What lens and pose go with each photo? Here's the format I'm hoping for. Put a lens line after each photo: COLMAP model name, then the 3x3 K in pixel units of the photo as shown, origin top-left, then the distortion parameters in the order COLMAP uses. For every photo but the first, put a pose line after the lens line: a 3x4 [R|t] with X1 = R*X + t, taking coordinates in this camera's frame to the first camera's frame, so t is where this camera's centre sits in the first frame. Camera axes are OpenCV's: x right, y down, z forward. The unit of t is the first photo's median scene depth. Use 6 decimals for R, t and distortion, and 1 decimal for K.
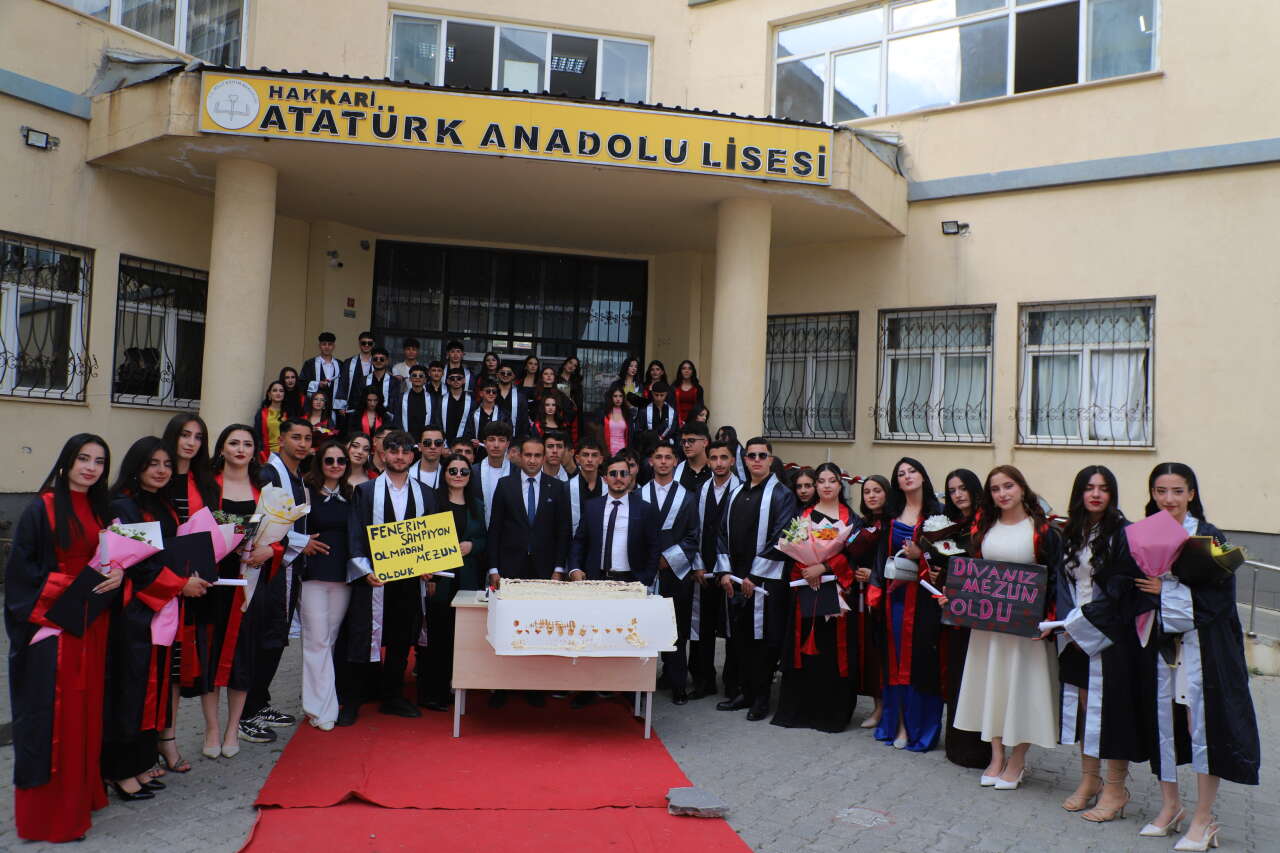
lens RADIAL K [[958.6, 0, 642.8], [0, 958.6, 426.9], [0, 0, 1]] dist [-0.041033, 0.036405]
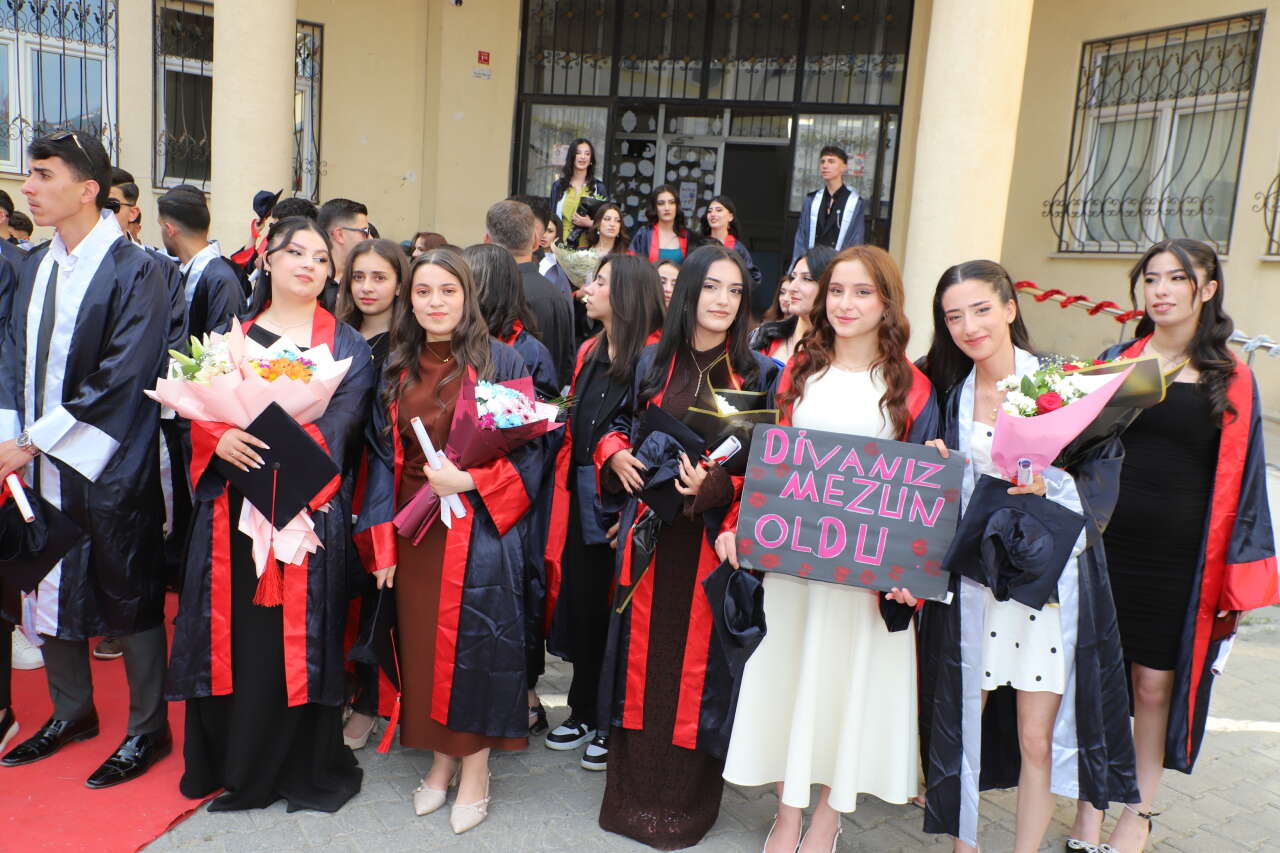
lens RADIAL K [[1114.2, 0, 643.1], [0, 1114.2, 425.9], [0, 0, 1]] dist [0.005881, 0.054567]
pose [[0.903485, 0.080345, -0.421023, 0.246298], [-0.020584, 0.989274, 0.144614, 0.030047], [0.428126, -0.121990, 0.895448, 0.330291]]
